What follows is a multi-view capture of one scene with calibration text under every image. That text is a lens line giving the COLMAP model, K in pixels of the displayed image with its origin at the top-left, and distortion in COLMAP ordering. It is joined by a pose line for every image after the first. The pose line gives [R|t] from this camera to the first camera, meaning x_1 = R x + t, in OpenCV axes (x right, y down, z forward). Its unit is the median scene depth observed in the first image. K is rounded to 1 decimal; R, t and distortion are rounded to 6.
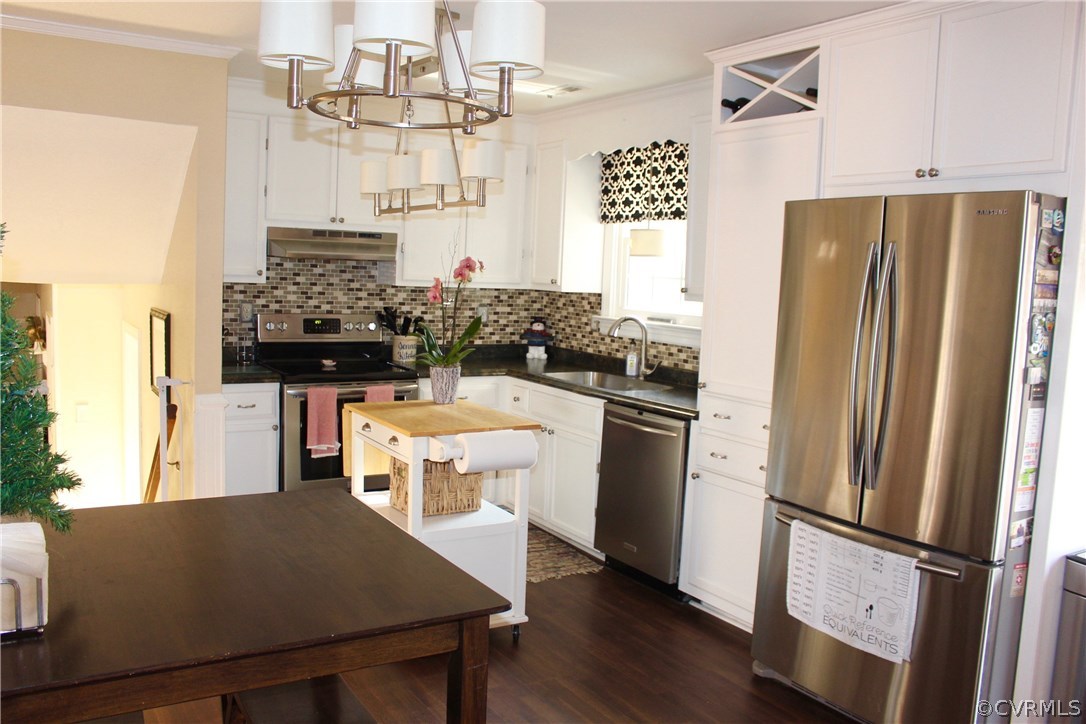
lens RADIAL K [[899.6, 0, 542.9], [0, 899.6, 363.6], [0, 0, 1]] dist [-0.137239, 0.110731]
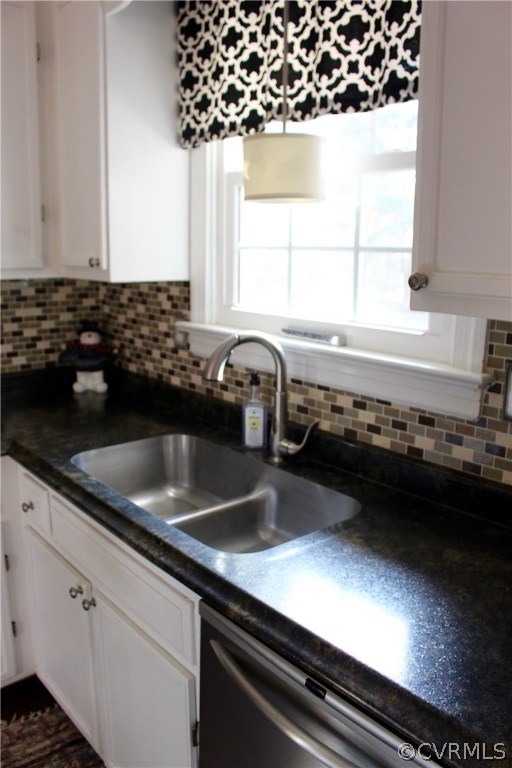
lens RADIAL K [[636.2, 0, 253.5], [0, 636.2, 381.4], [0, 0, 1]] dist [-0.137239, 0.110731]
pose [[0.989519, -0.055614, 0.133267, 0.050828], [0.041298, 0.993306, 0.107878, -0.059734], [-0.138374, -0.101244, 0.985191, 0.633996]]
